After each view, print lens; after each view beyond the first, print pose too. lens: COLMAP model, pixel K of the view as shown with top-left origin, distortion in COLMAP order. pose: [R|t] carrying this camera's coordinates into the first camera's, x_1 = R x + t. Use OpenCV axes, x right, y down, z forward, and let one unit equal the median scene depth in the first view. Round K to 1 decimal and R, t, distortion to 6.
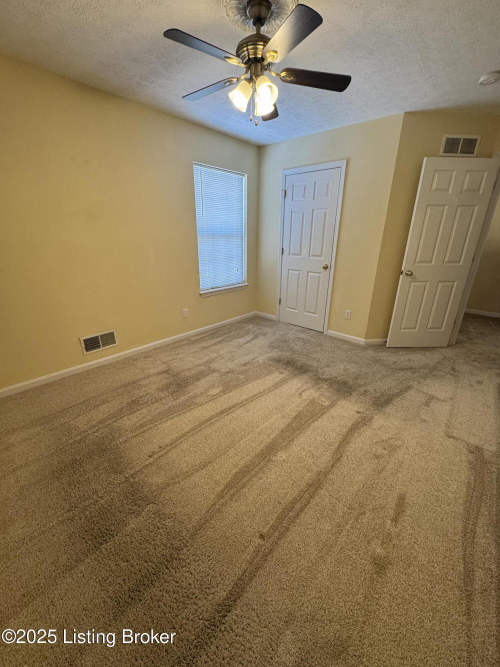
lens RADIAL K [[267.3, 0, 249.1], [0, 267.3, 331.3], [0, 0, 1]] dist [-0.001934, 0.000400]
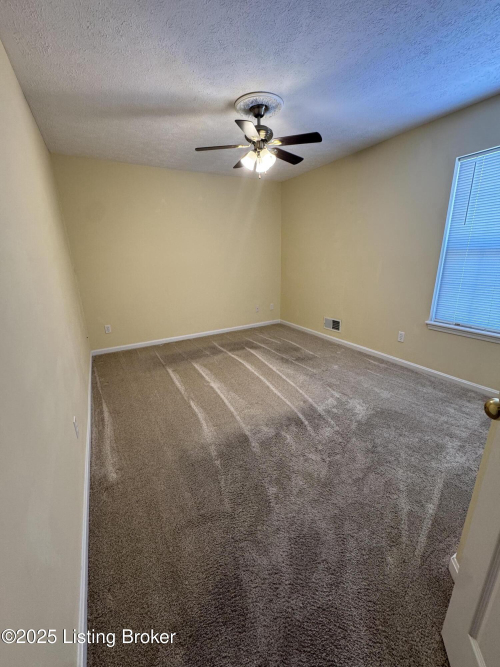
lens RADIAL K [[267.3, 0, 250.0], [0, 267.3, 333.6], [0, 0, 1]] dist [-0.001934, 0.000400]
pose [[-0.305777, 0.272760, -0.912197, 0.743112], [-0.313120, 0.875983, 0.366892, -0.252783], [0.899142, 0.397814, -0.182449, 0.725806]]
